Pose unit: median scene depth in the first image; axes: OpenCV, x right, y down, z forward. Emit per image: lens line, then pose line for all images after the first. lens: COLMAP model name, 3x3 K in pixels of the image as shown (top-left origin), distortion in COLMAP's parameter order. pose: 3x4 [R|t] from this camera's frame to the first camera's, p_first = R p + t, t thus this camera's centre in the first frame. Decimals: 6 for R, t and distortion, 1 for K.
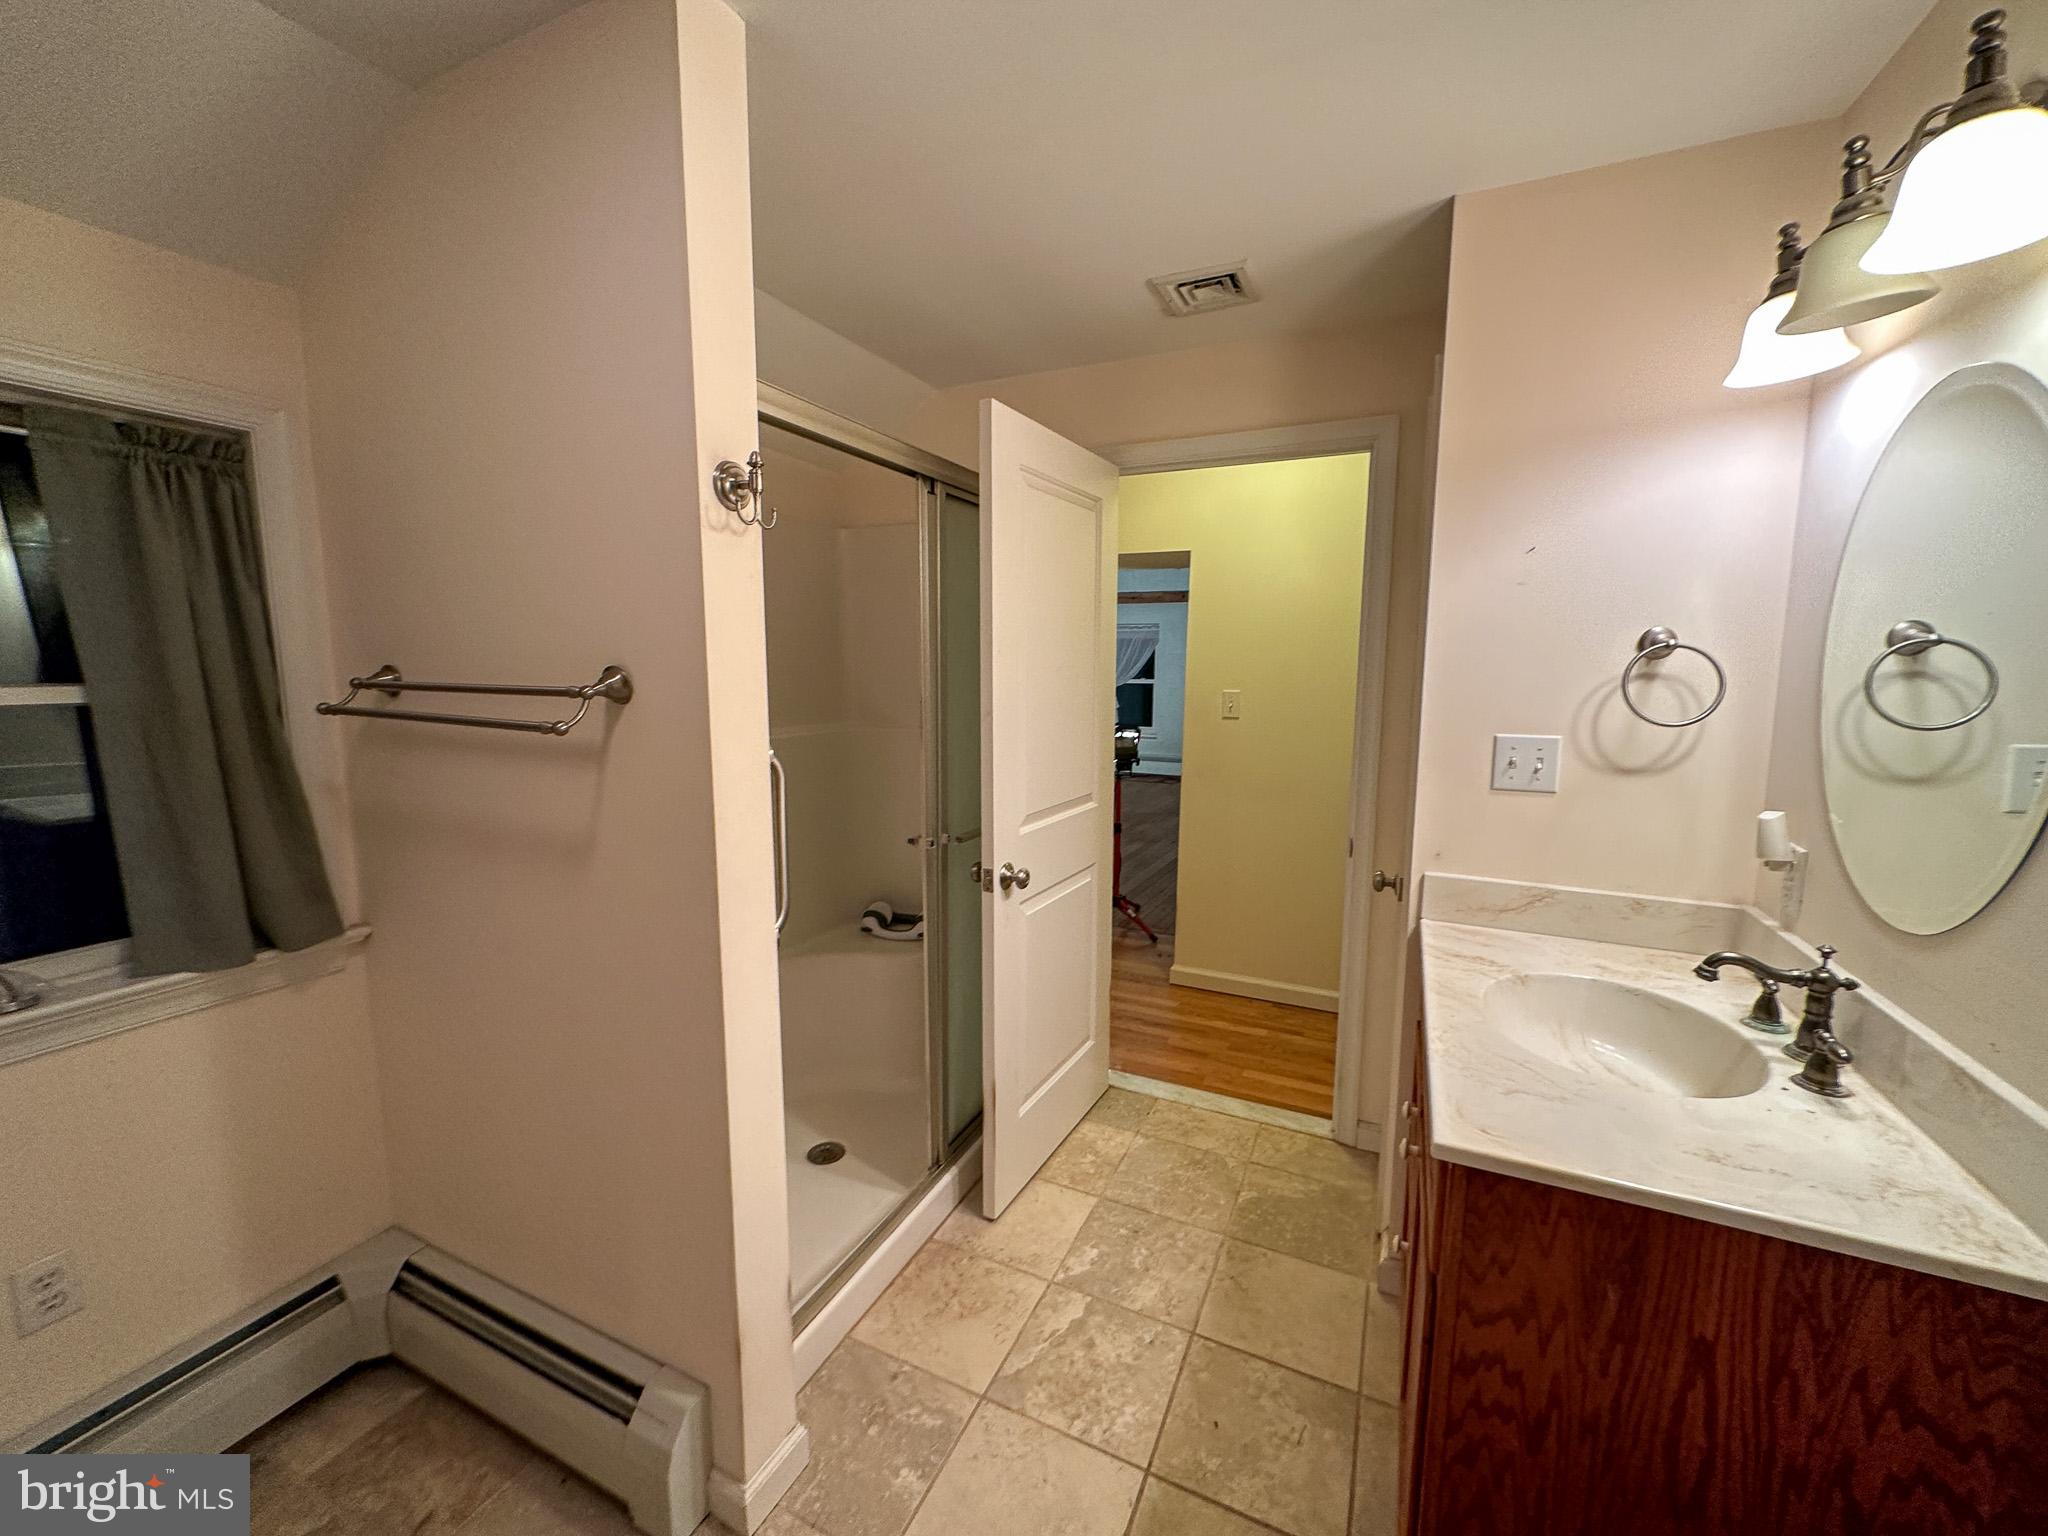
lens RADIAL K [[819.0, 0, 1023.4], [0, 819.0, 767.7], [0, 0, 1]] dist [-0.000044, -0.000077]
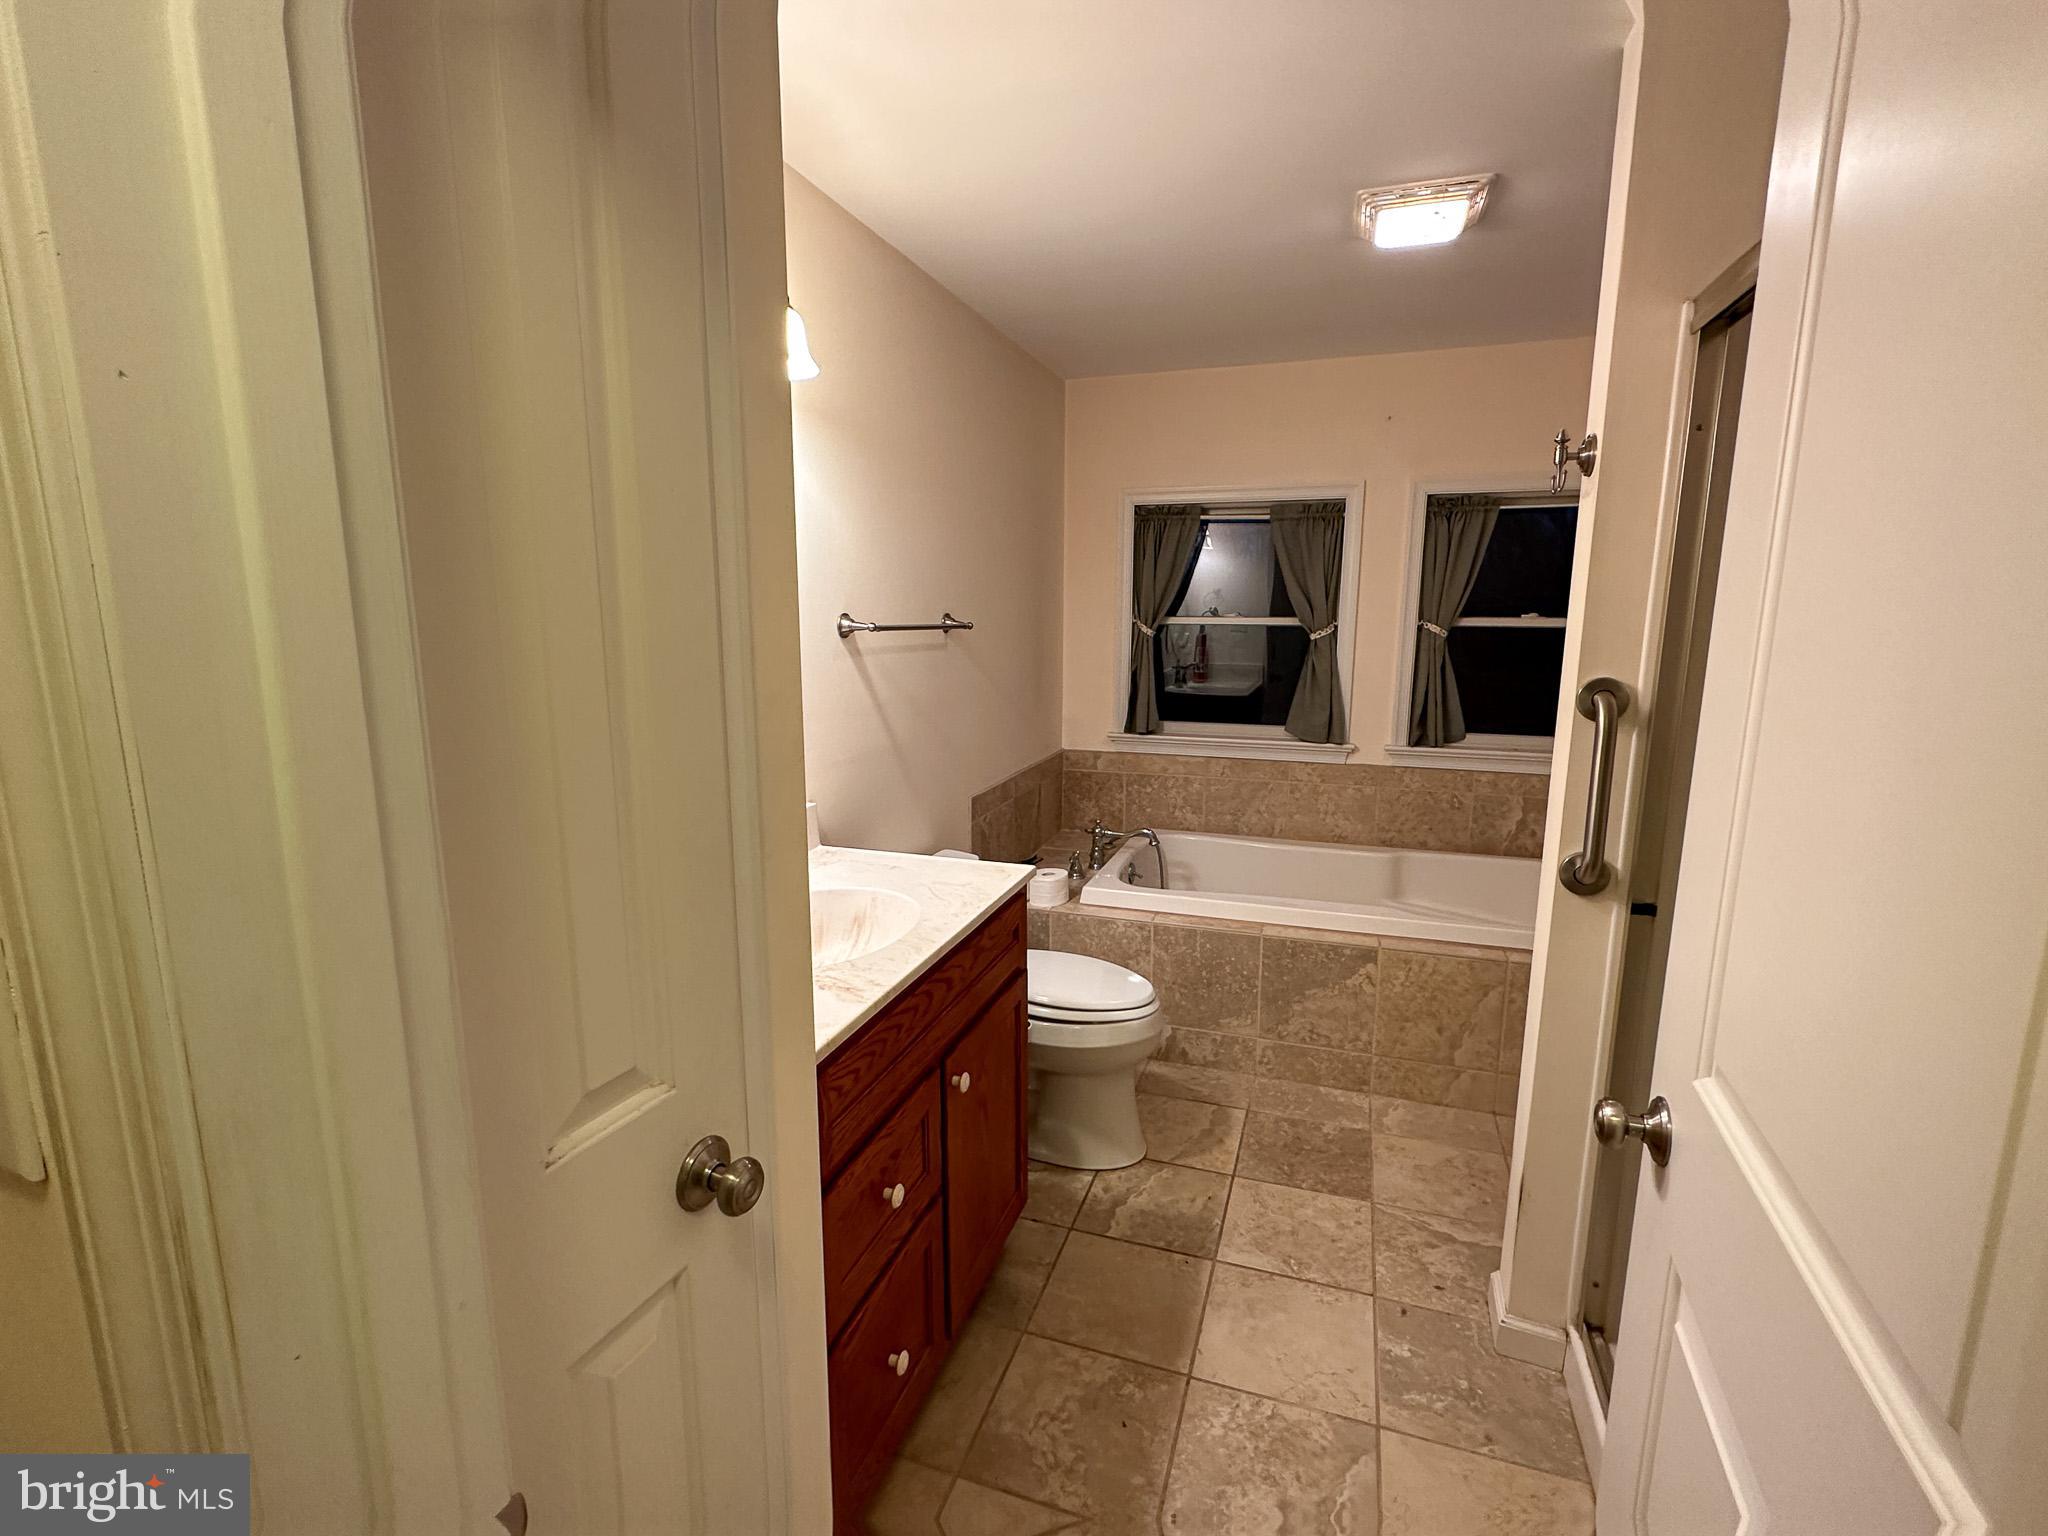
lens RADIAL K [[941.3, 0, 1017.9], [0, 941.3, 772.1], [0, 0, 1]] dist [-0.001028, -0.000147]
pose [[-0.994976, 0.013378, -0.099221, 0.449082], [-0.017629, 0.952138, 0.305160, -0.233635], [0.098554, 0.305376, -0.947118, 1.763425]]
